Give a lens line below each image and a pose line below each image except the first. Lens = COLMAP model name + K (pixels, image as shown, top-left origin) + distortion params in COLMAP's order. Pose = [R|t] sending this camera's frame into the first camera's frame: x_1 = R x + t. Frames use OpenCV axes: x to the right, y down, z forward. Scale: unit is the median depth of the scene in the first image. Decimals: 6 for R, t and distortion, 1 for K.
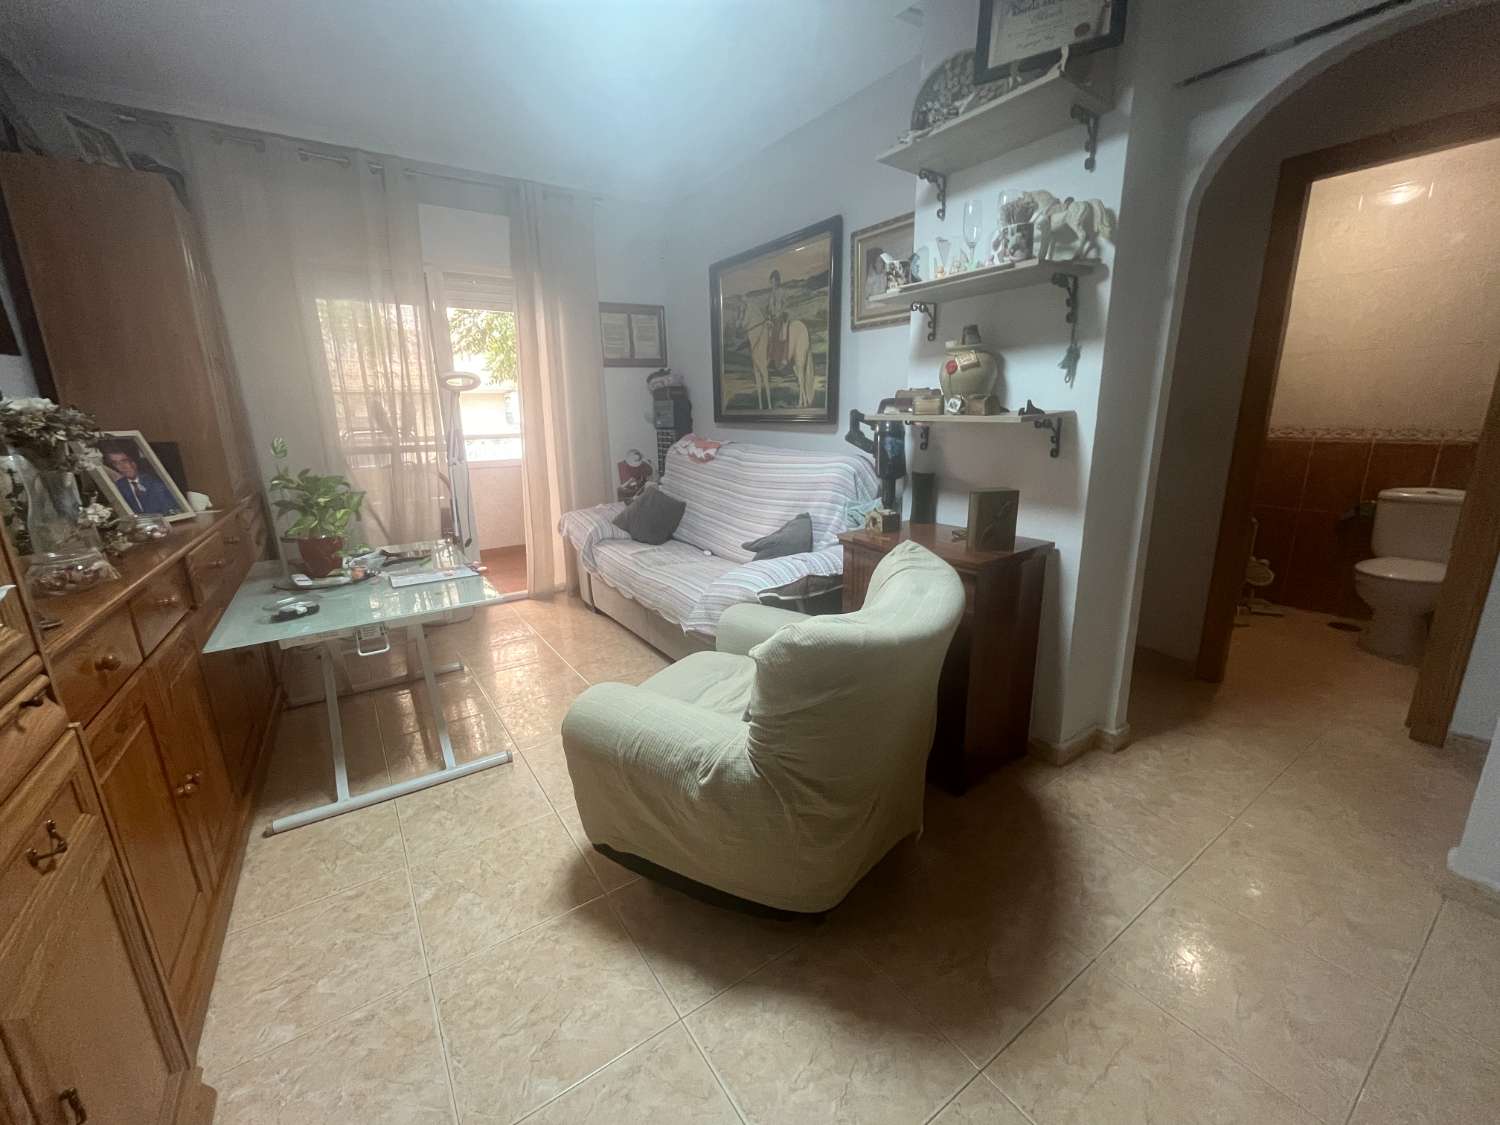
lens RADIAL K [[609.3, 0, 749.9], [0, 609.3, 559.0], [0, 0, 1]] dist [-0.002476, -0.000623]
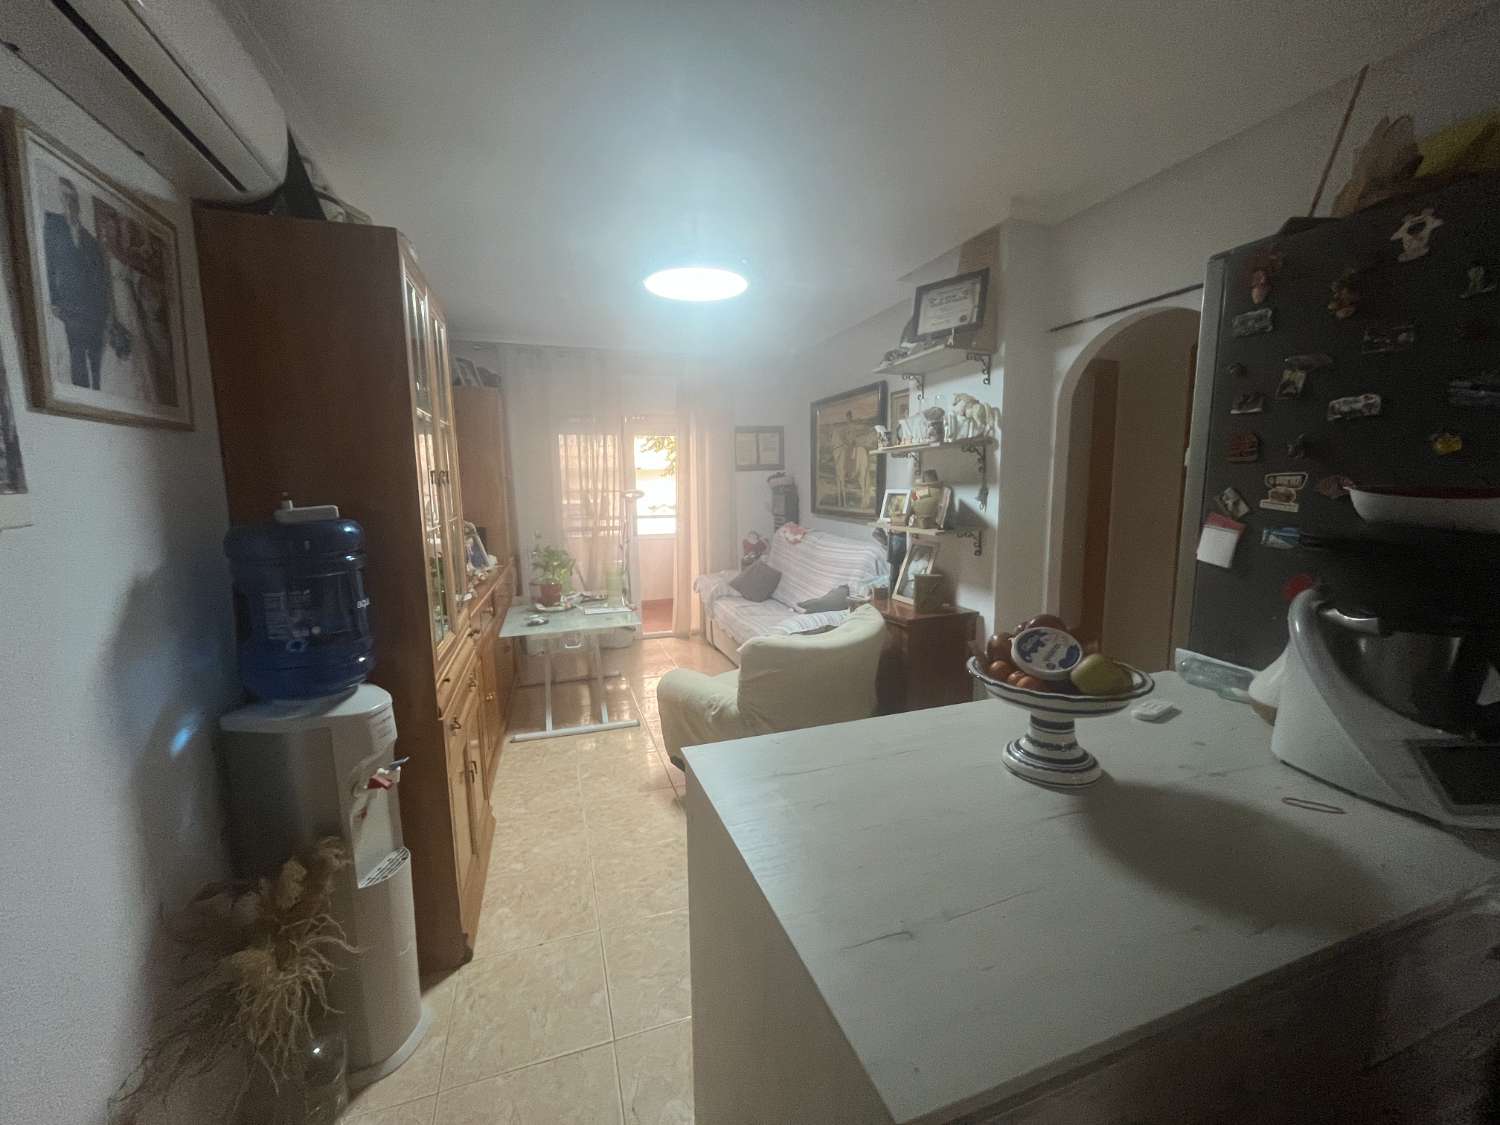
lens RADIAL K [[609.3, 0, 754.2], [0, 609.3, 558.5], [0, 0, 1]] dist [-0.002476, -0.000623]
pose [[0.964215, 0.039797, -0.262117, 0.249961], [-0.068174, 0.992642, -0.100068, 0.021904], [0.256206, 0.114357, 0.959834, -0.428673]]
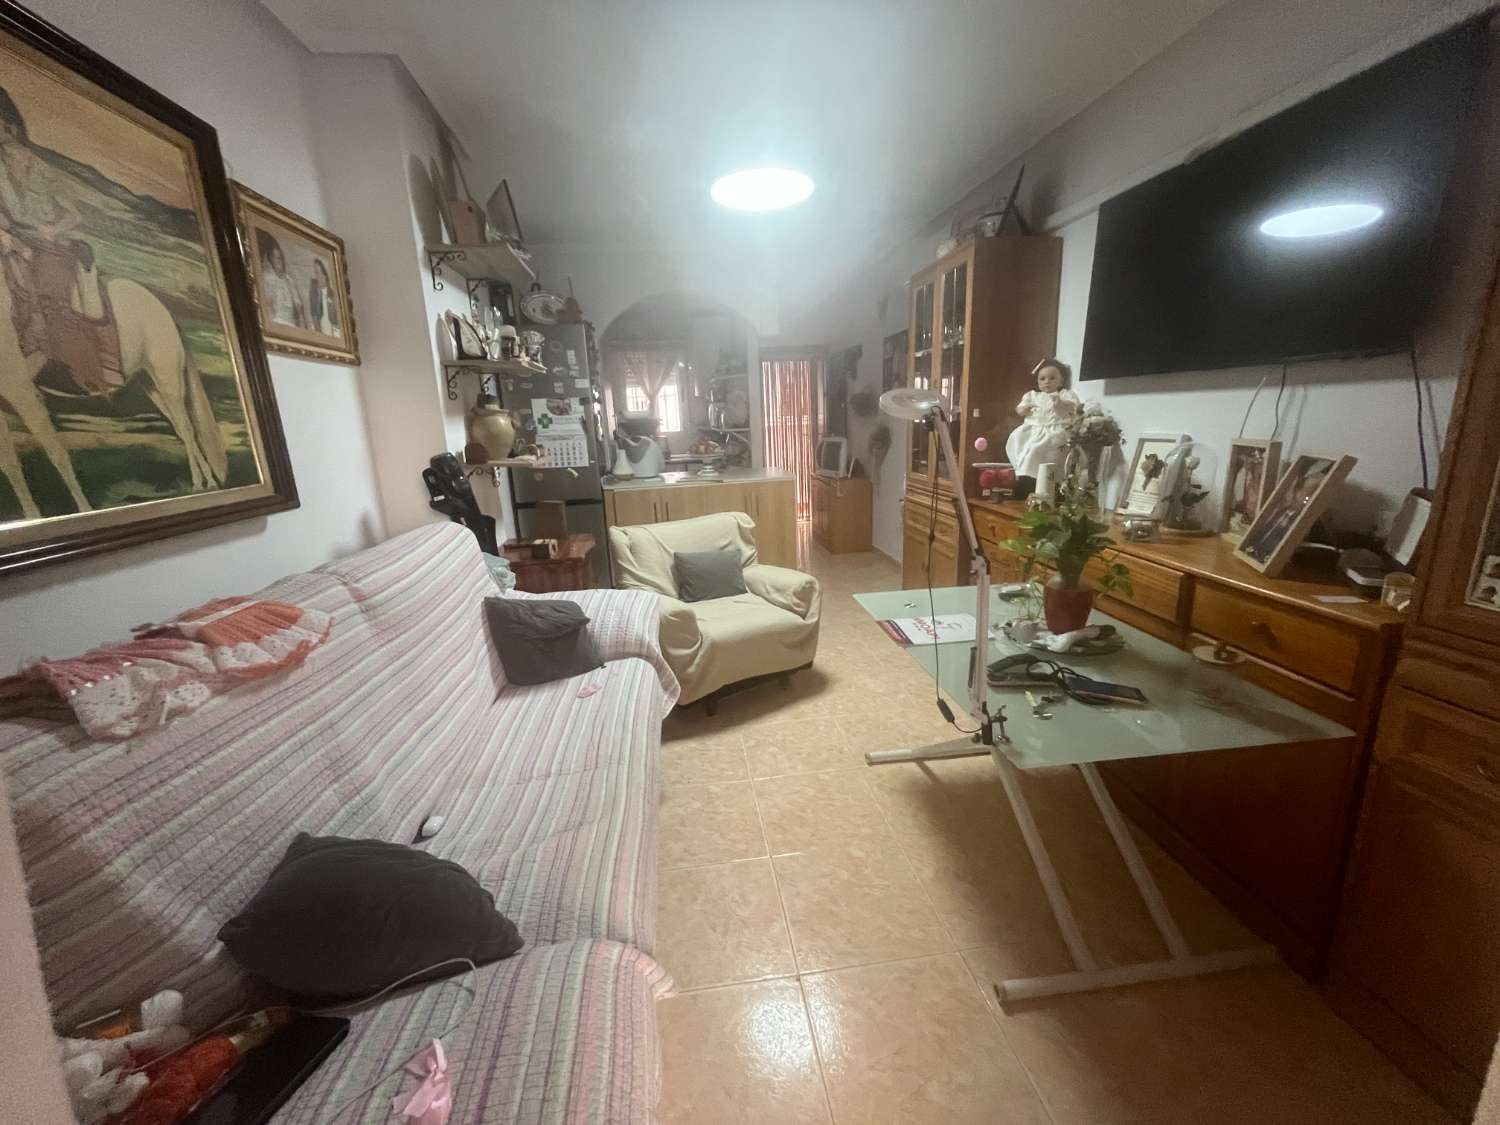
lens RADIAL K [[609.3, 0, 749.9], [0, 609.3, 562.6], [0, 0, 1]] dist [-0.002476, -0.000623]
pose [[-0.897416, -0.065773, 0.436255, -0.541243], [0.143660, 0.891369, 0.429910, -0.391877], [-0.417141, 0.448481, -0.790480, 1.414033]]
